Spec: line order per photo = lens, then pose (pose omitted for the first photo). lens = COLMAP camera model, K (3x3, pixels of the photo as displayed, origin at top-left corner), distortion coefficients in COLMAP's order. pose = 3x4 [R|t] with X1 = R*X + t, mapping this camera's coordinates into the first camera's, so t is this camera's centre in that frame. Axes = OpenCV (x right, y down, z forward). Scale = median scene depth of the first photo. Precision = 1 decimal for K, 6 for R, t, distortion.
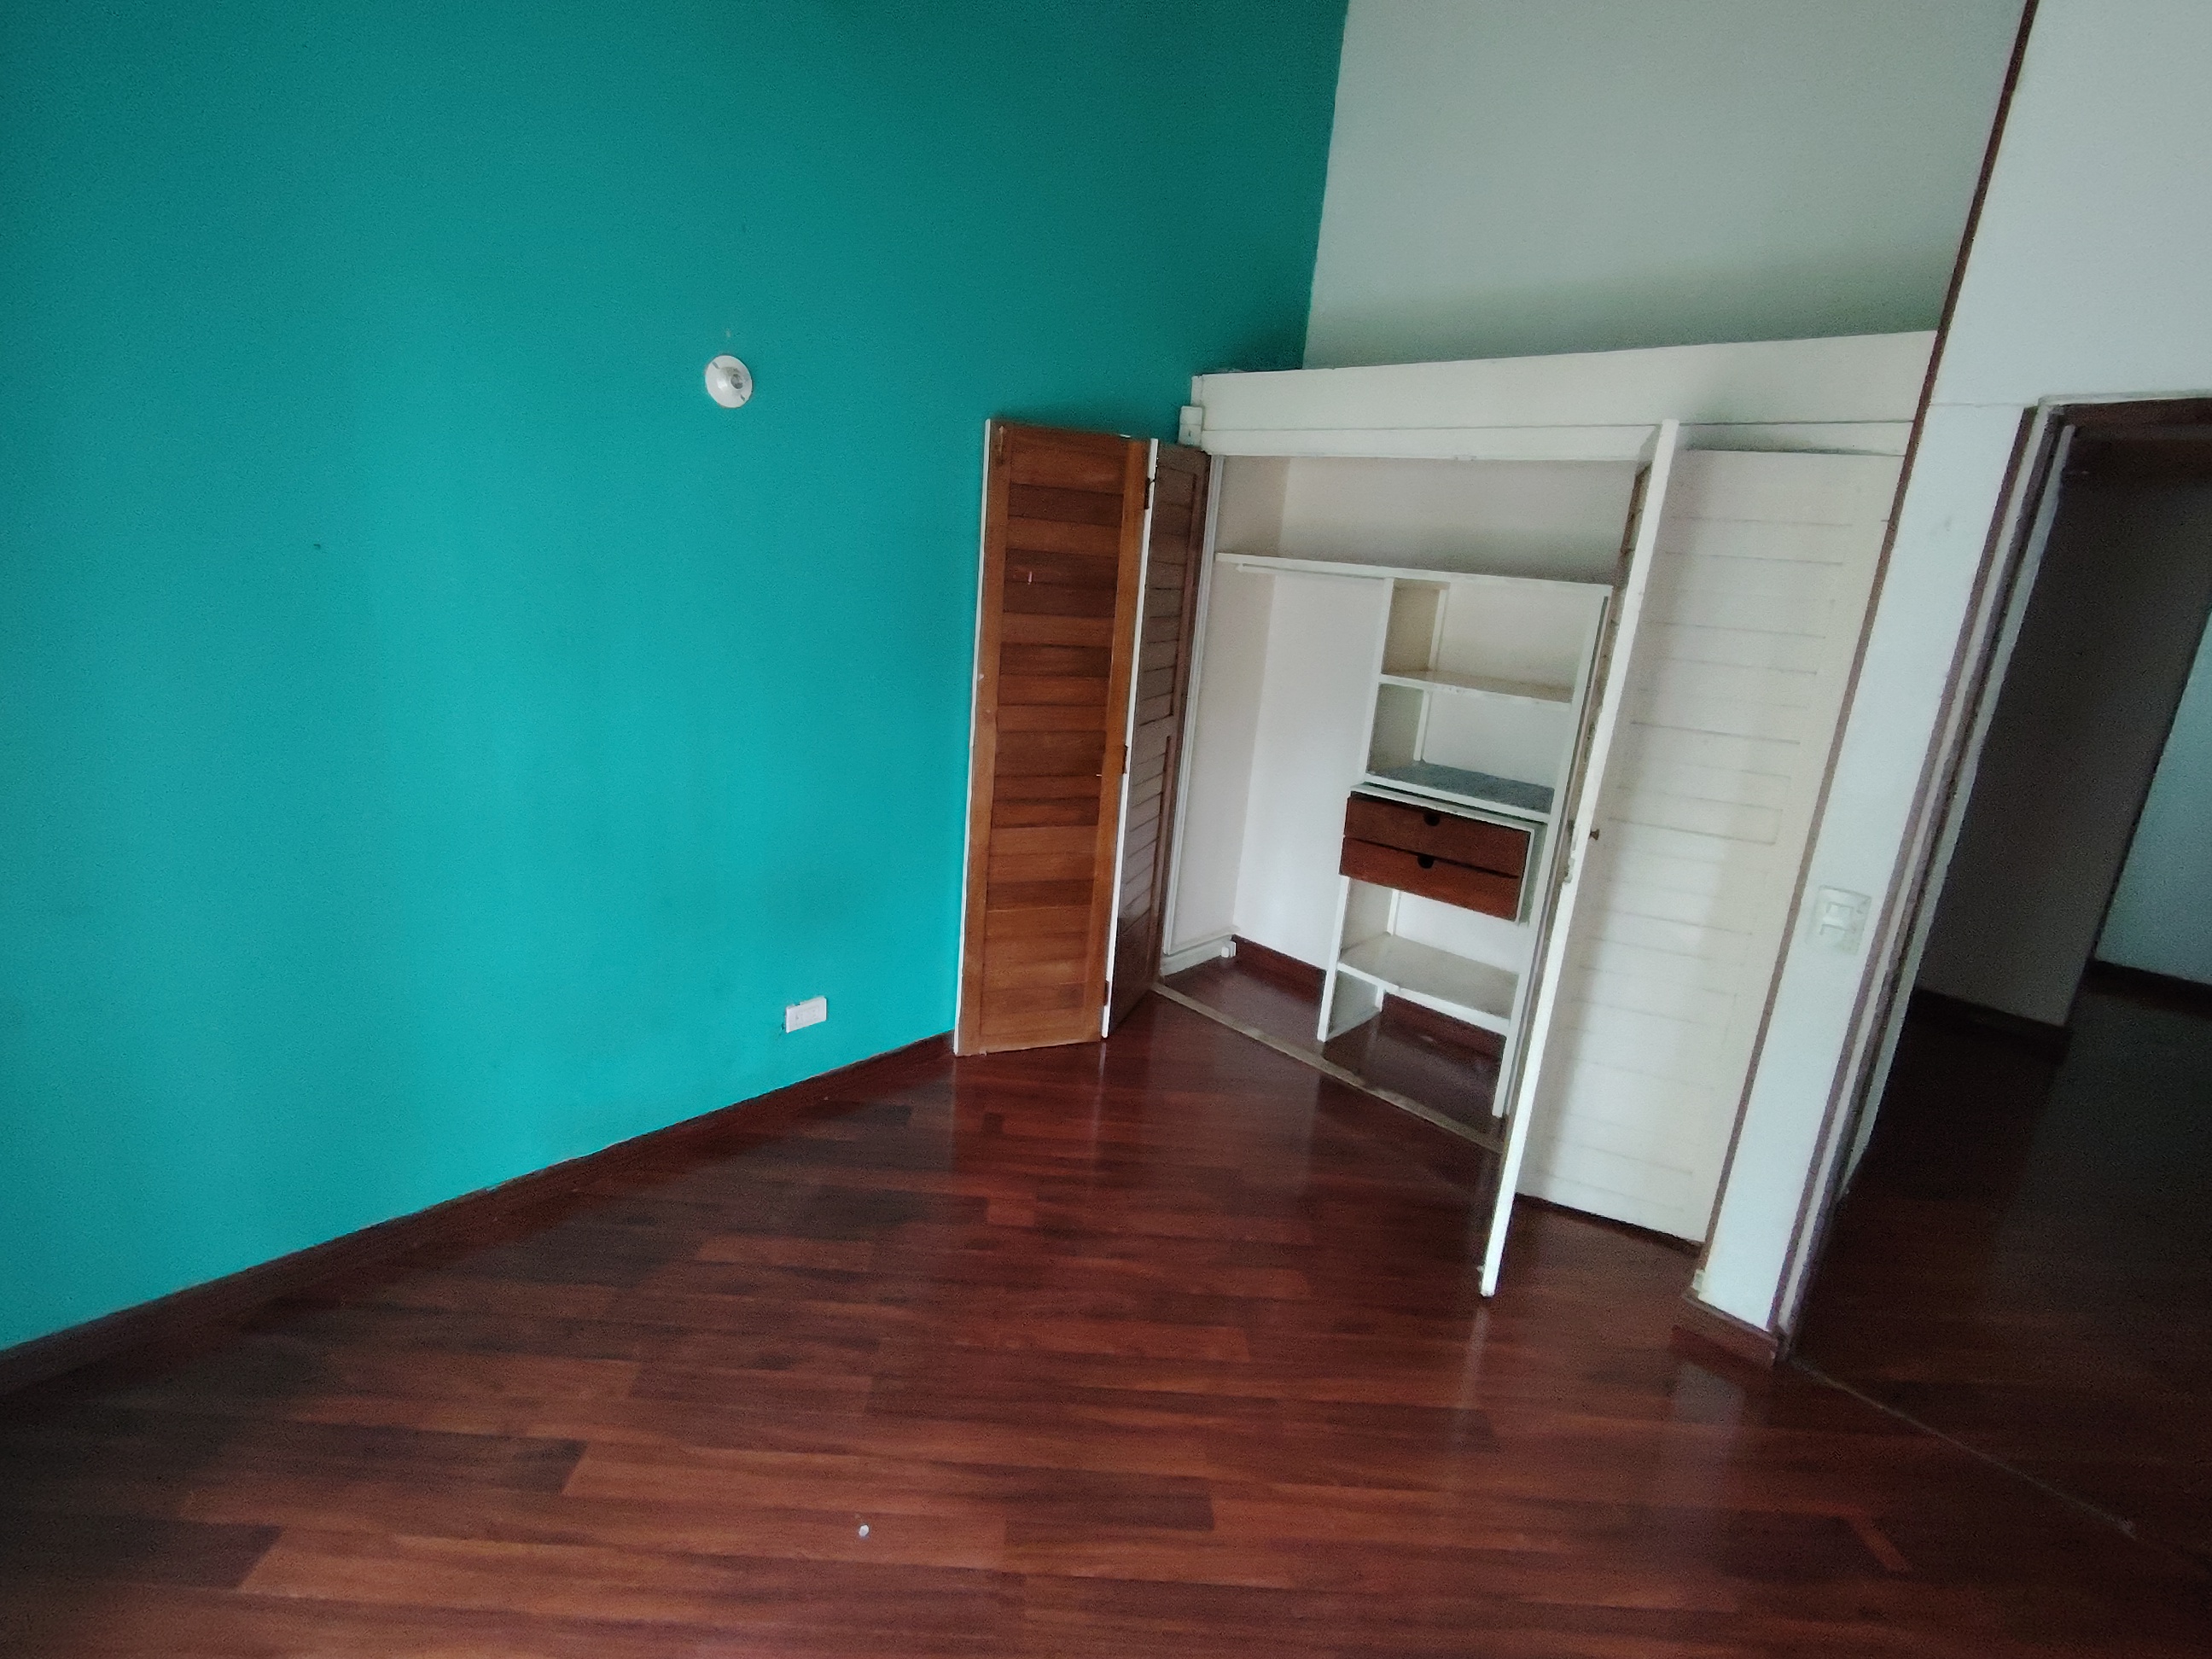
lens RADIAL K [[1057.5, 0, 1097.9], [0, 1057.5, 816.0], [0, 0, 1]] dist [0.004621, 0.000476]
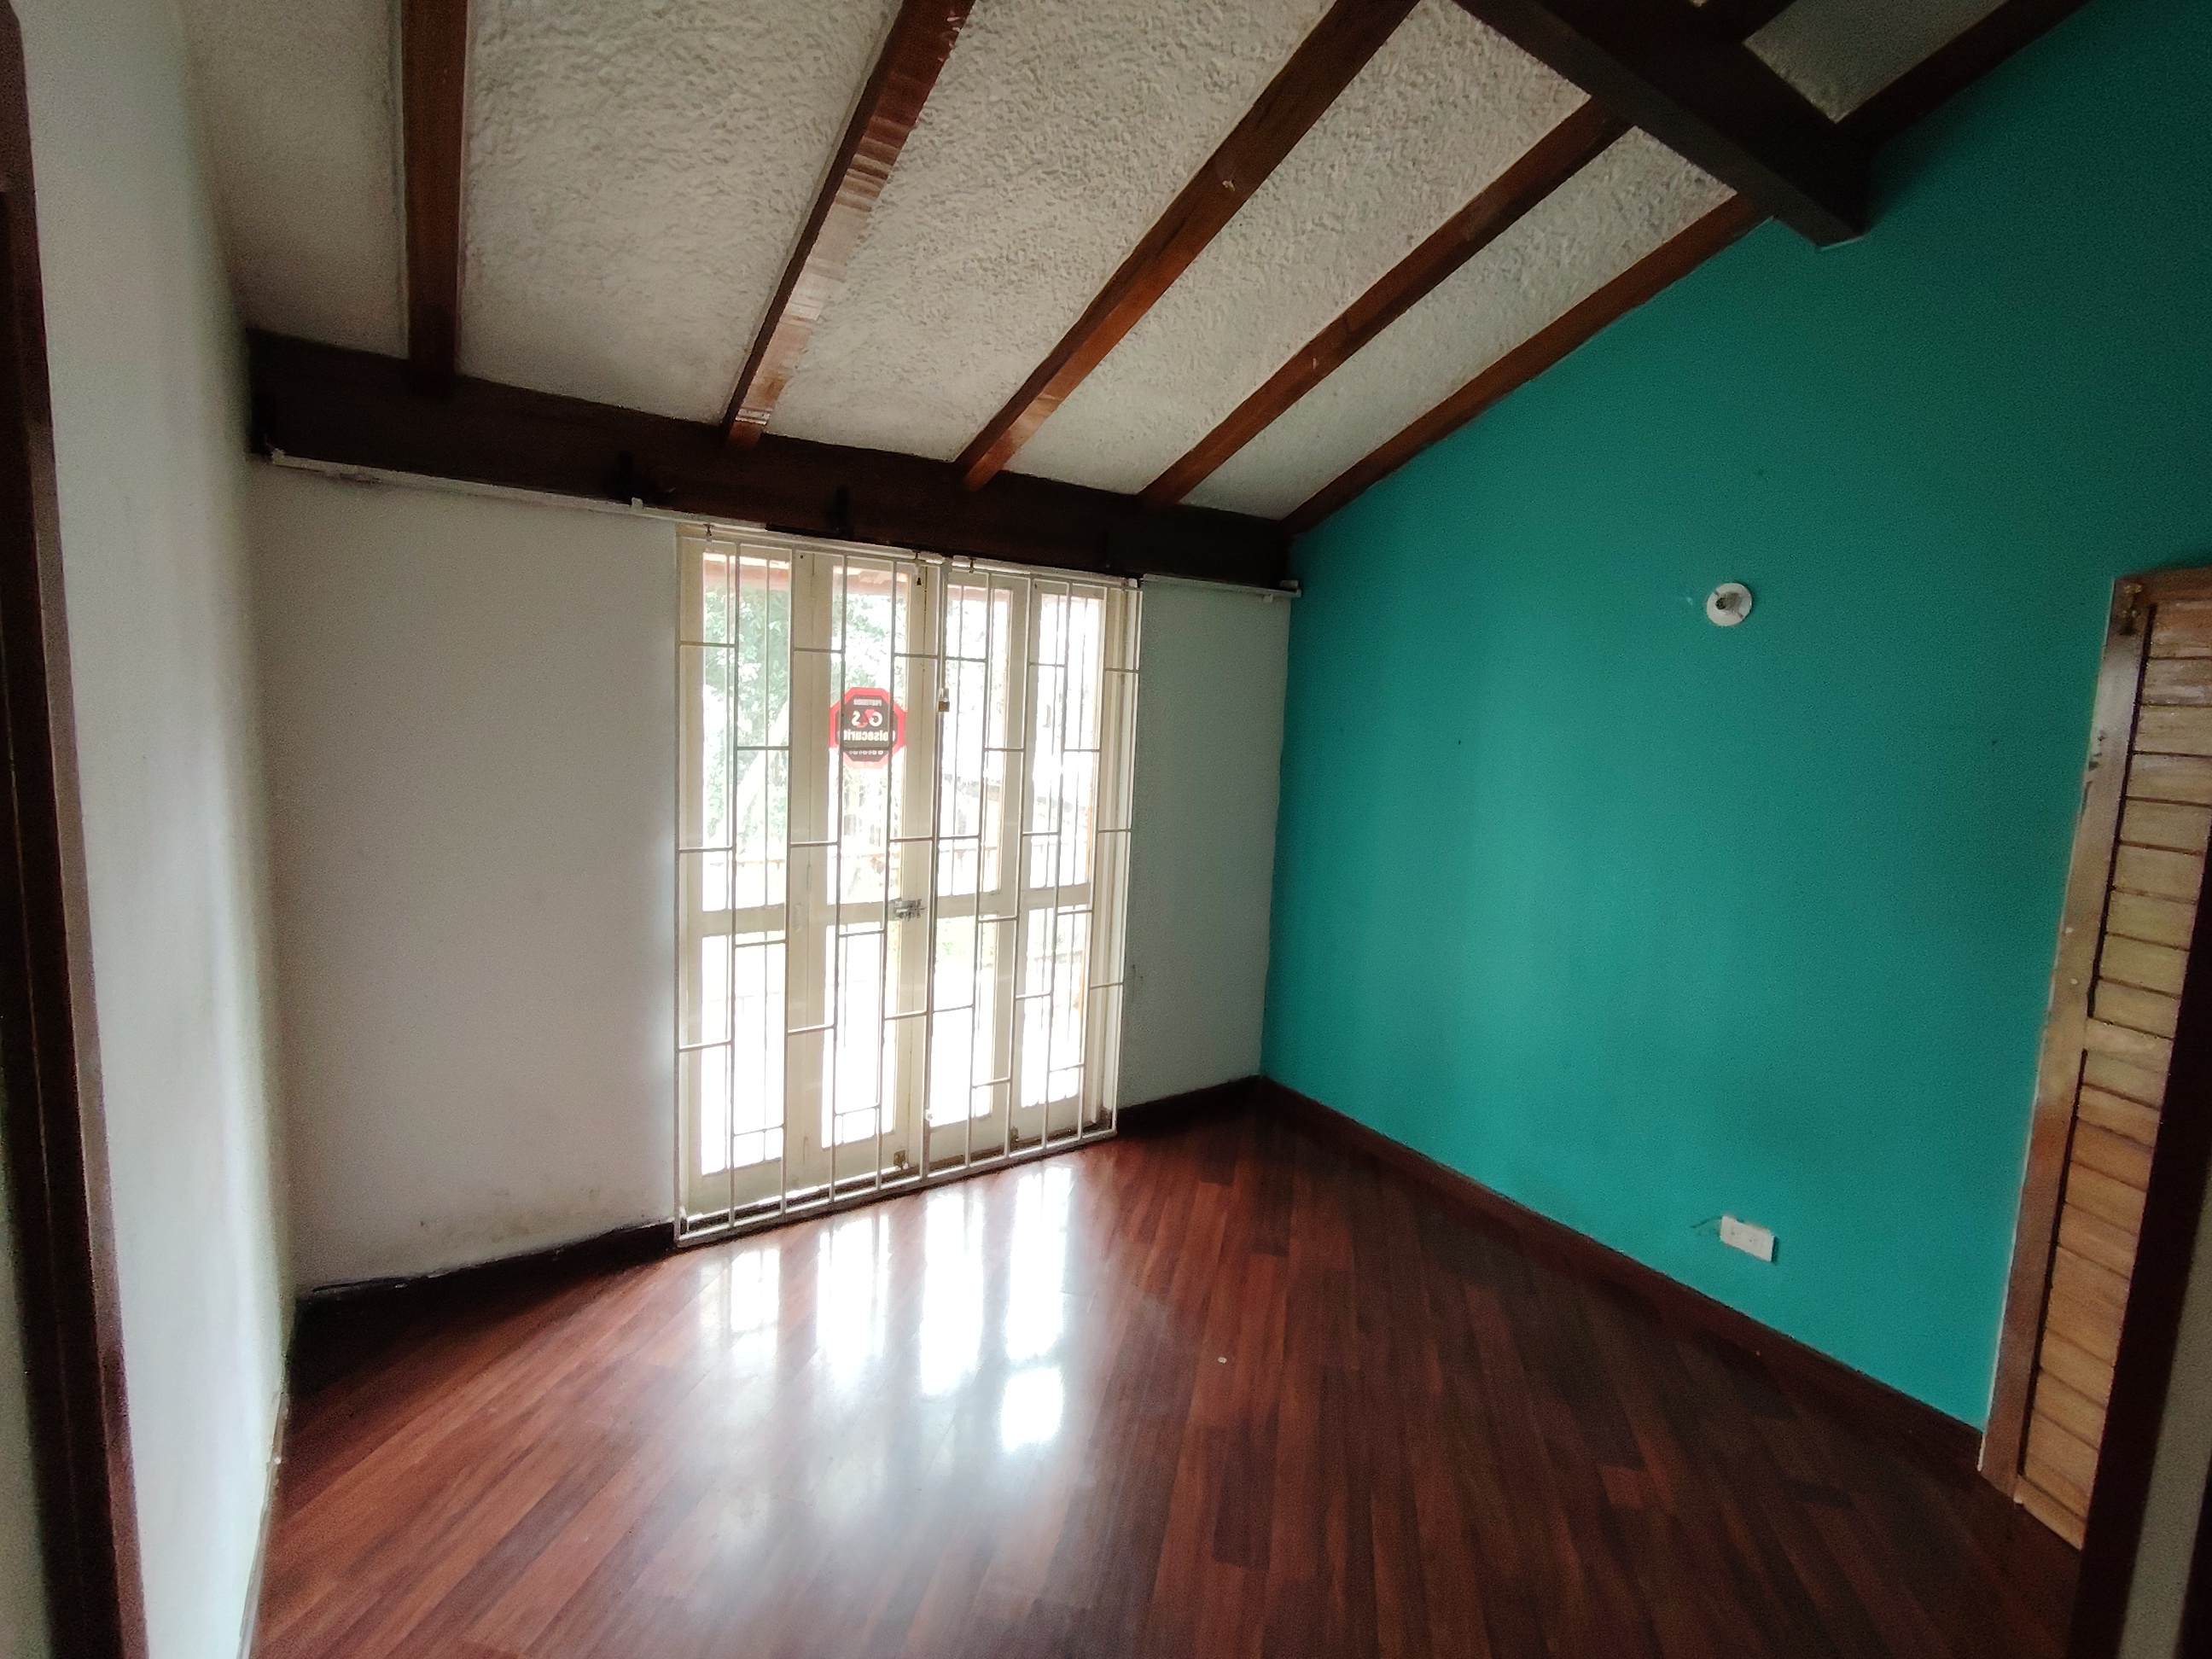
lens RADIAL K [[1057.5, 0, 1100.9], [0, 1057.5, 827.1], [0, 0, 1]] dist [0.004621, 0.000476]
pose [[-0.233950, 0.030003, -0.971786, 0.888303], [-0.299720, 0.948619, 0.101443, -0.093491], [0.924898, 0.314996, -0.212937, 0.668141]]
